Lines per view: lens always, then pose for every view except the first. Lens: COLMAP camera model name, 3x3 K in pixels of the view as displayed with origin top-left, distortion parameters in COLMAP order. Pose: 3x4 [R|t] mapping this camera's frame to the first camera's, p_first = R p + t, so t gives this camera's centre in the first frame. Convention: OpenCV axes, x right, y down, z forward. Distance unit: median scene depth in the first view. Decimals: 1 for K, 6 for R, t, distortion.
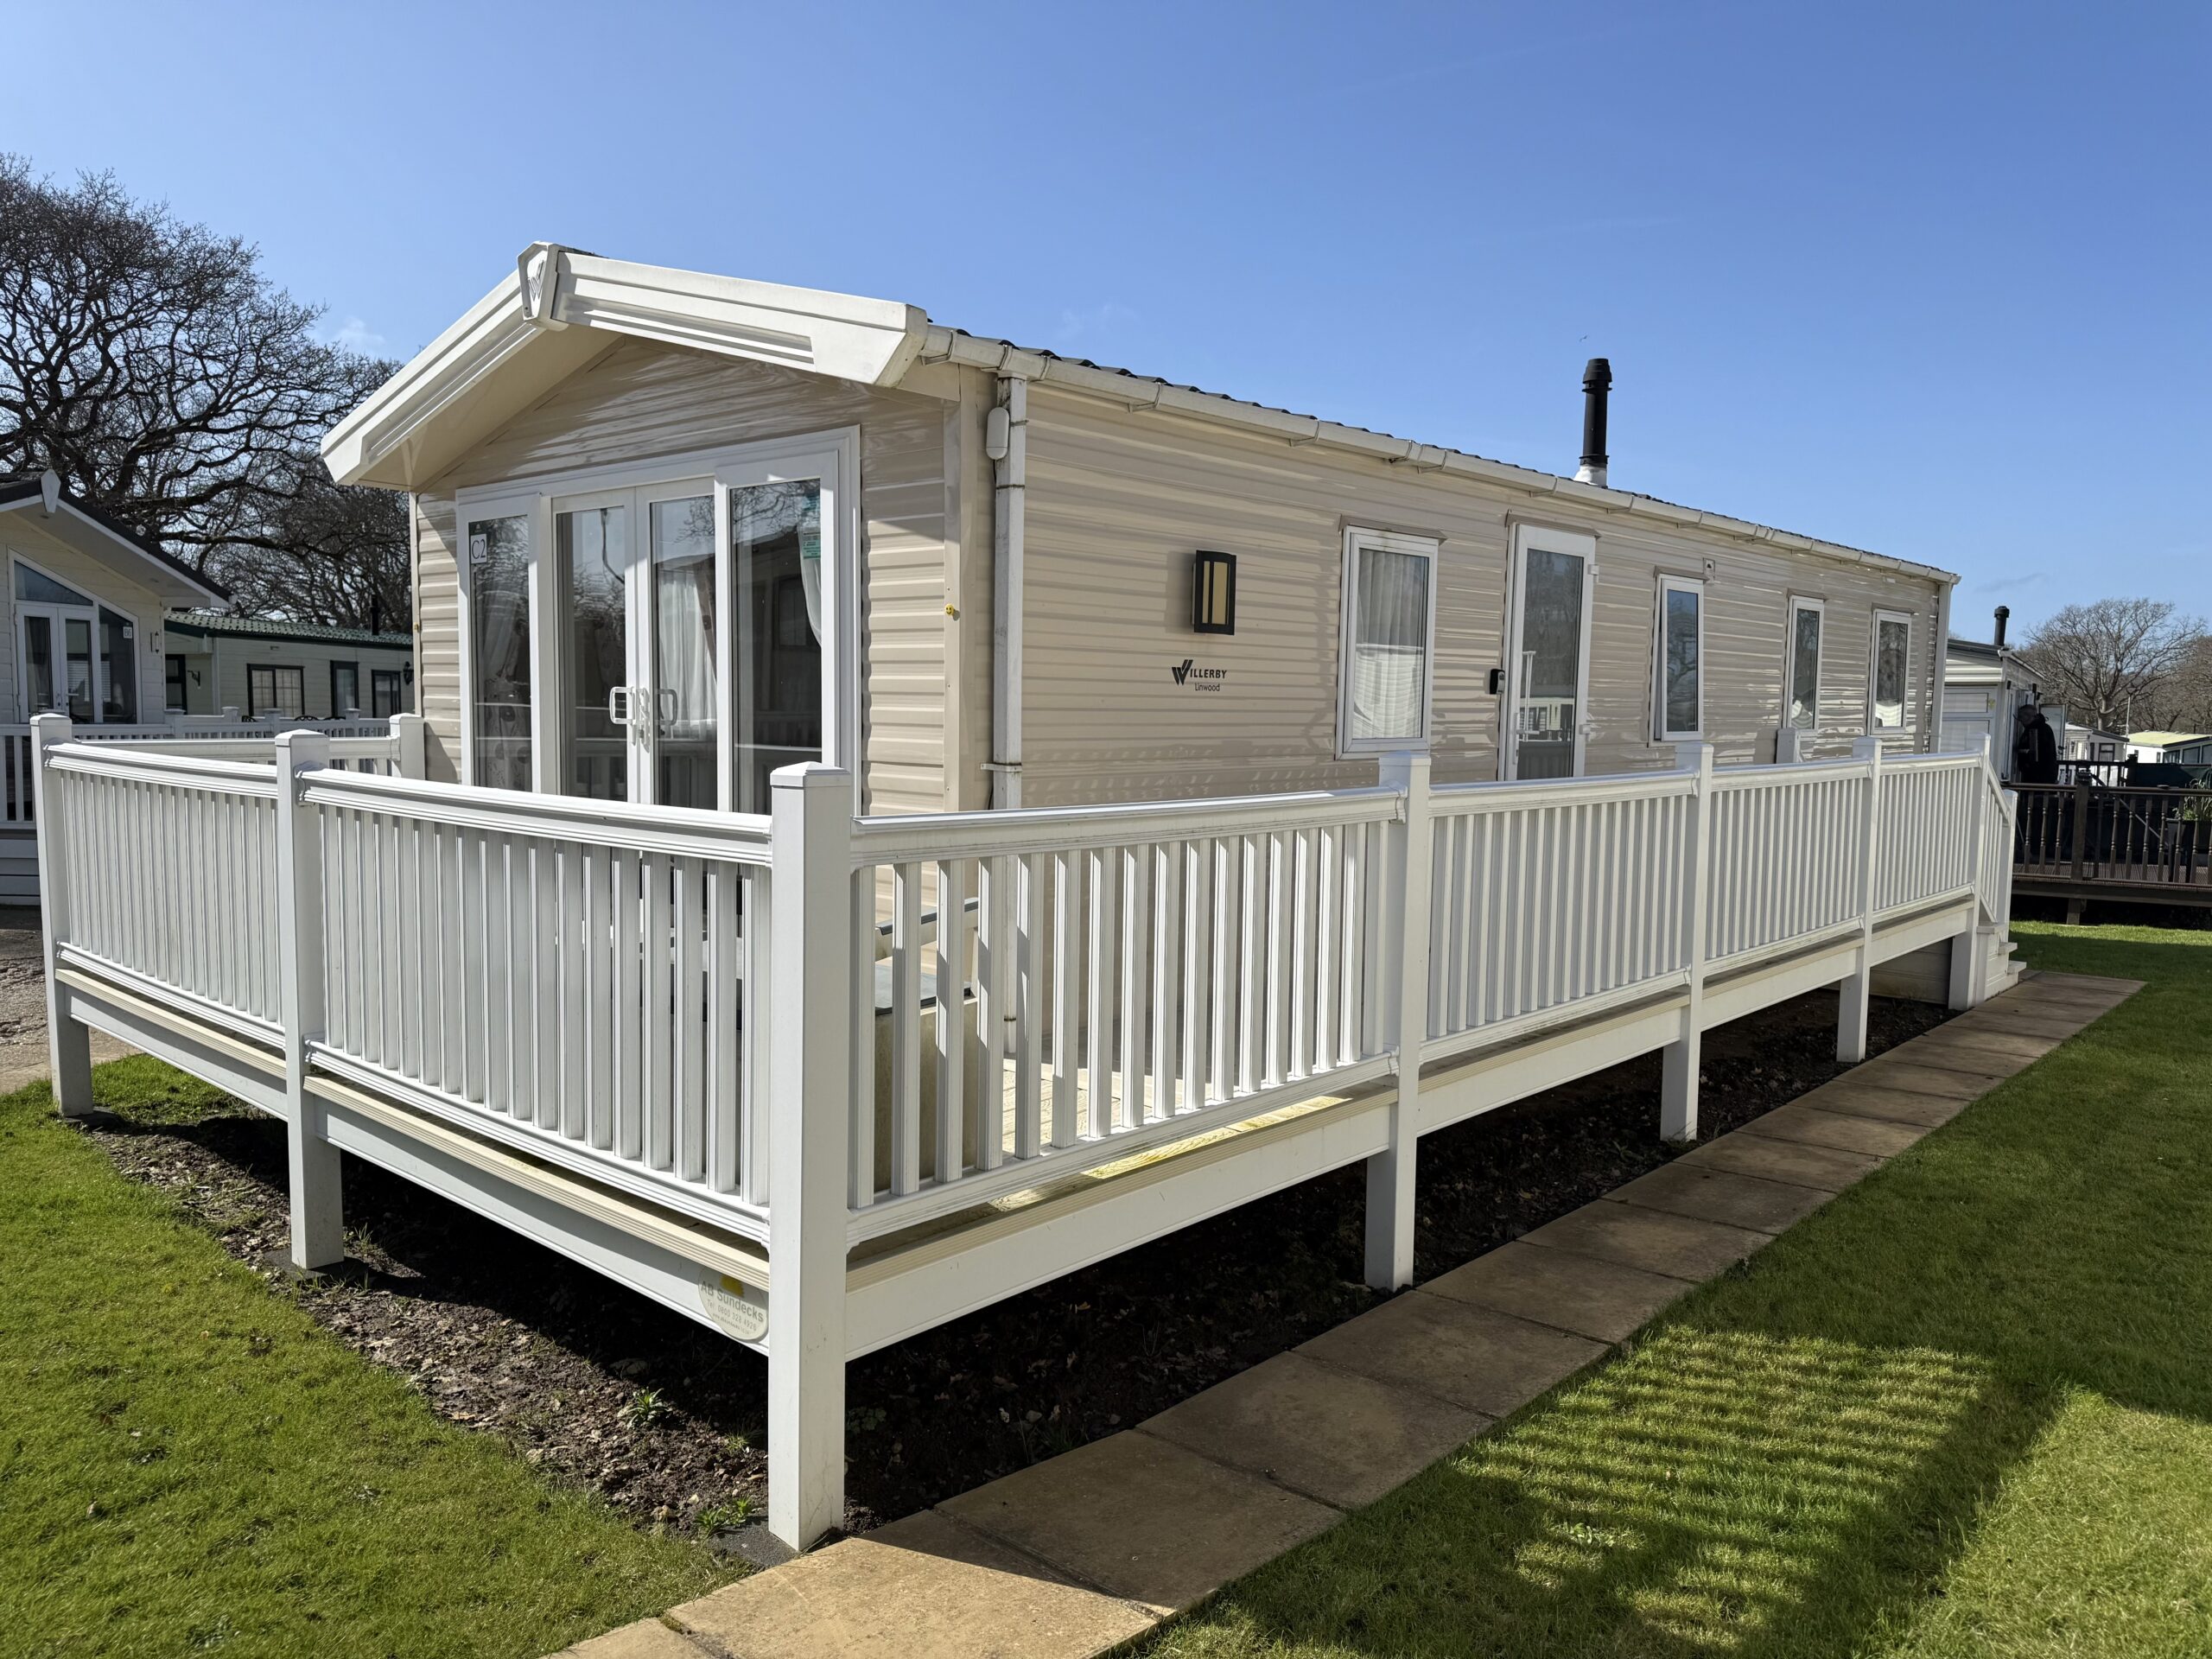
lens RADIAL K [[1554.1, 0, 1106.0], [0, 1554.1, 829.5], [0, 0, 1]] dist [0.172488, -0.236833]
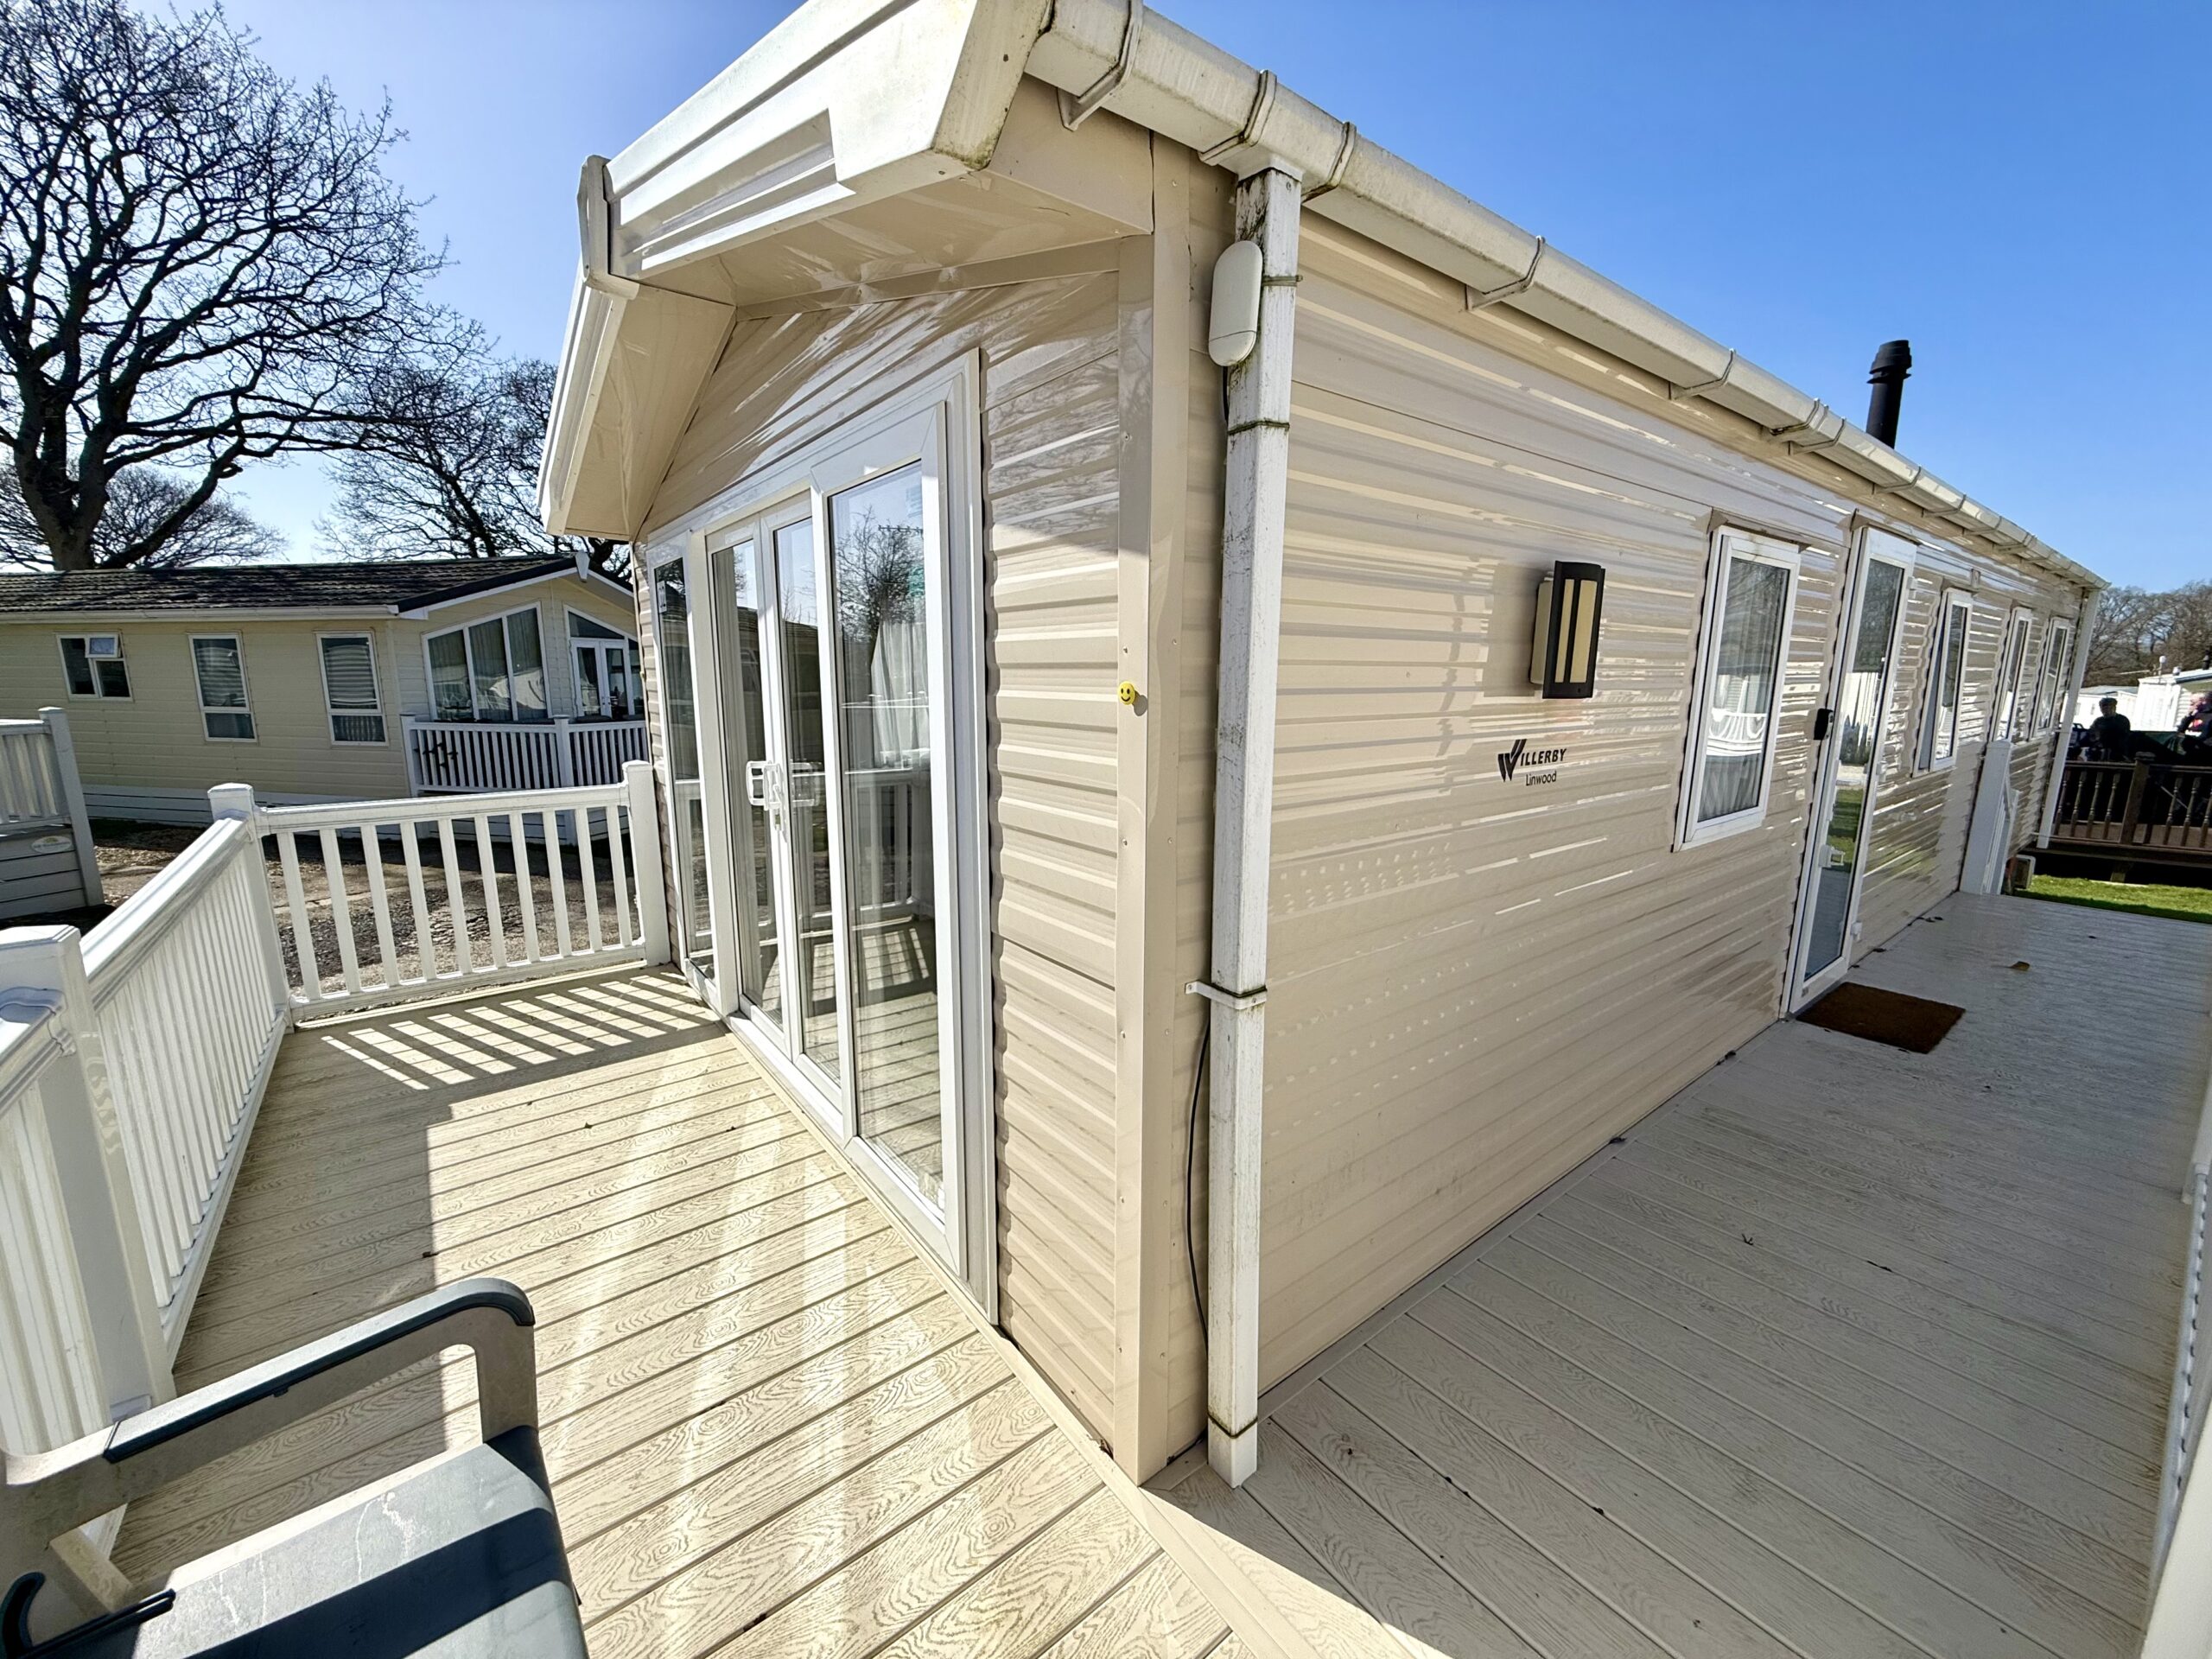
lens RADIAL K [[884.6, 0, 1106.0], [0, 884.6, 829.5], [0, 0, 1]] dist [0.008832, 0.000274]
pose [[0.984550, 0.019139, -0.174055, -0.056539], [-0.002880, 0.995644, 0.093189, -0.121596], [0.175080, -0.091248, 0.980317, 0.708753]]
